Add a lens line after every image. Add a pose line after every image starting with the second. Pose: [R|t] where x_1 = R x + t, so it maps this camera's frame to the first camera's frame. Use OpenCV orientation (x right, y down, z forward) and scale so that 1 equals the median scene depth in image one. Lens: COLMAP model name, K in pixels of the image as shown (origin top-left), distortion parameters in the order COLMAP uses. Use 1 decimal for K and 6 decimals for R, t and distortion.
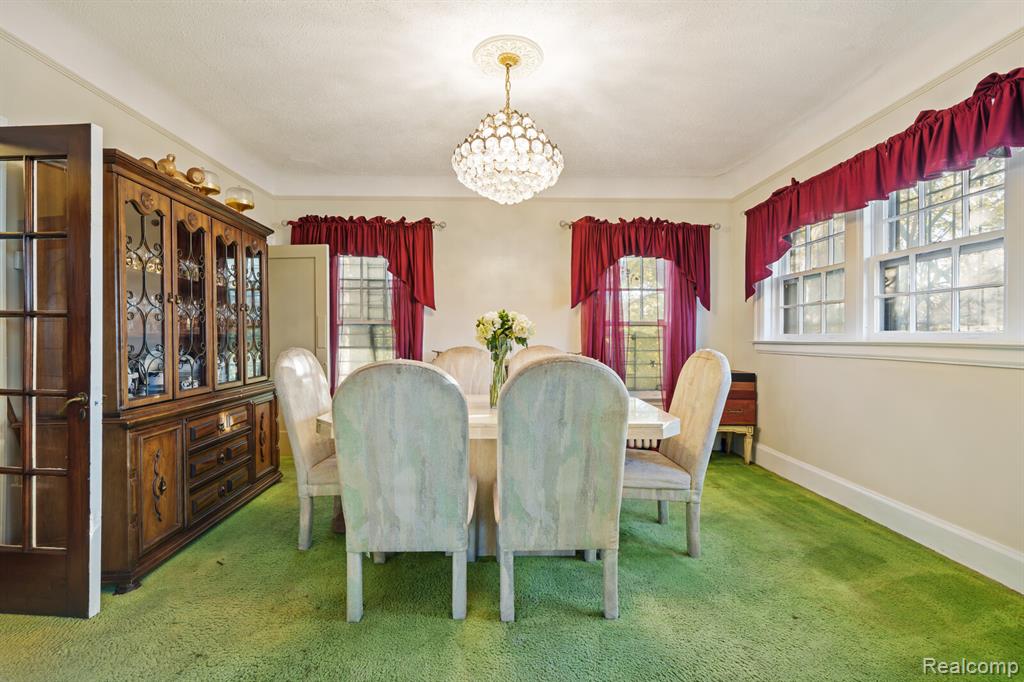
lens RADIAL K [[460.5, 0, 512.5], [0, 460.5, 340.2], [0, 0, 1]] dist [0.009140, 0.000586]
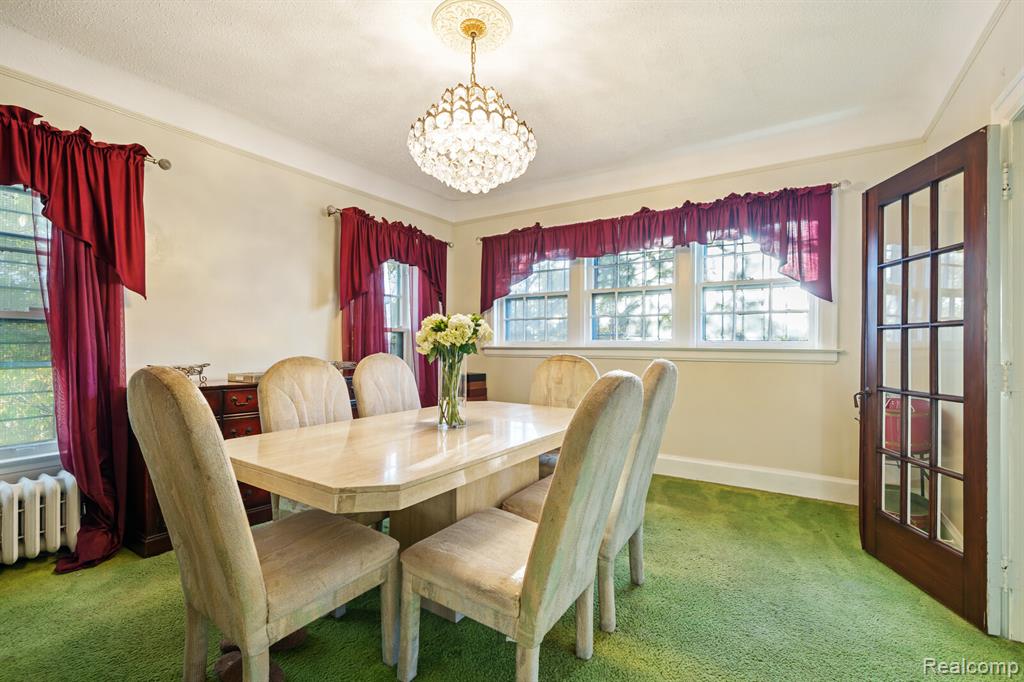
lens RADIAL K [[460.5, 0, 504.5], [0, 460.5, 345.4], [0, 0, 1]] dist [0.009140, 0.000586]
pose [[0.566823, -0.003204, 0.823834, -0.435721], [0.004877, 0.999988, 0.000533, -0.002452], [-0.823825, 0.003716, 0.566831, 0.279132]]
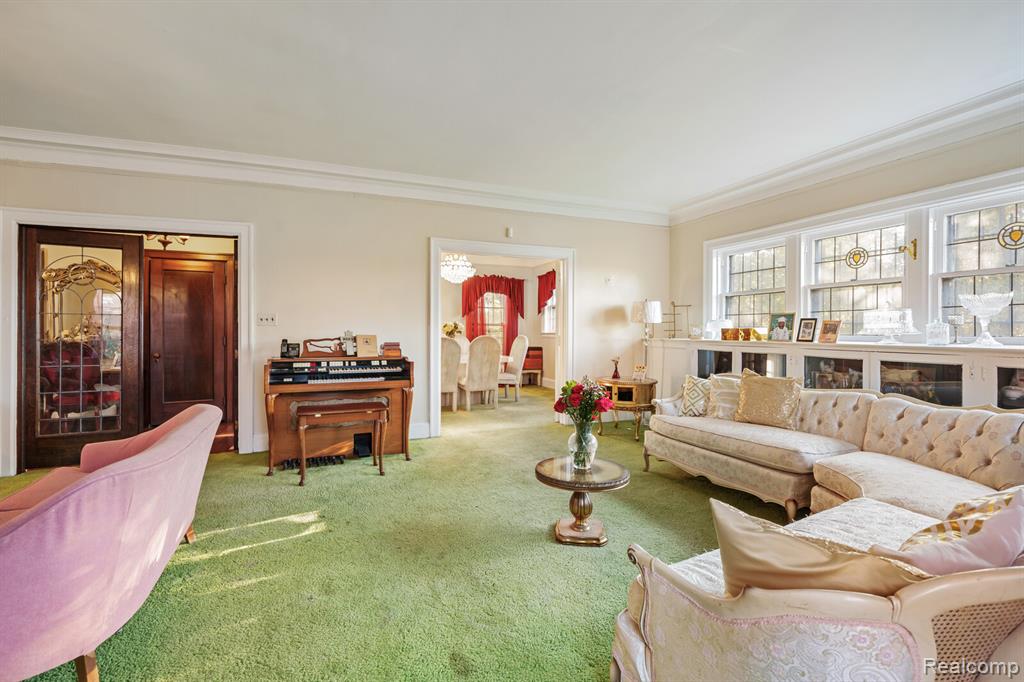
lens RADIAL K [[460.5, 0, 507.1], [0, 460.5, 336.5], [0, 0, 1]] dist [0.009140, 0.000586]
pose [[0.938326, -0.002413, 0.345743, -0.425605], [-0.000481, 0.999966, 0.008282, 0.001577], [-0.345751, -0.007938, 0.938293, -1.082281]]
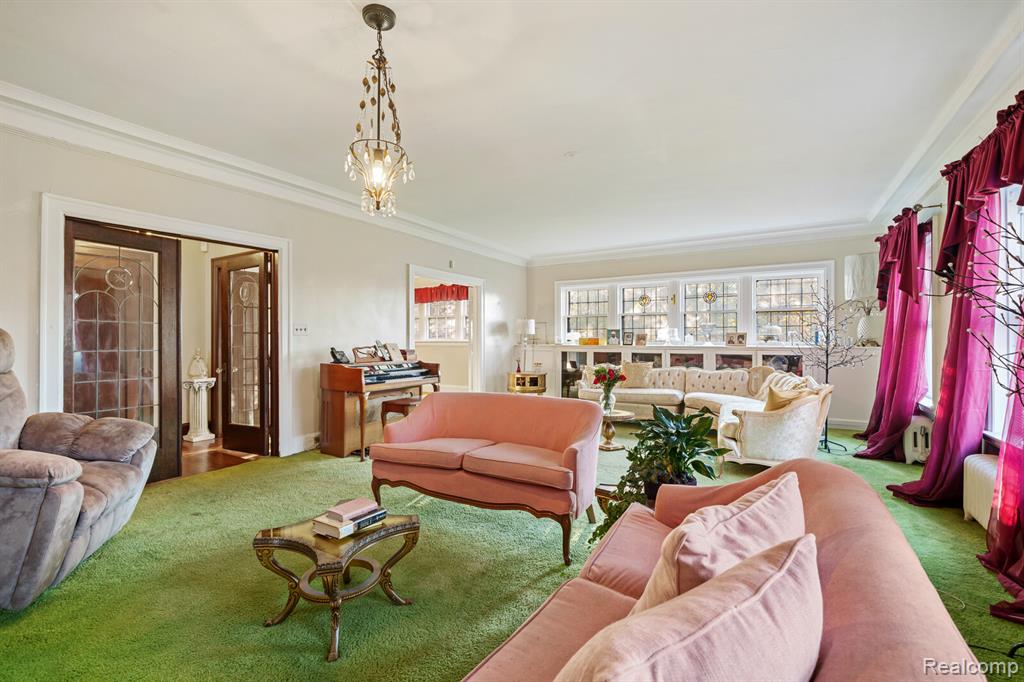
lens RADIAL K [[460.5, 0, 507.8], [0, 460.5, 337.8], [0, 0, 1]] dist [0.009140, 0.000586]
pose [[0.527650, 0.003257, 0.849456, -1.287716], [0.003191, 0.999978, -0.005817, 0.000679], [-0.849456, 0.005780, 0.527628, -0.930553]]
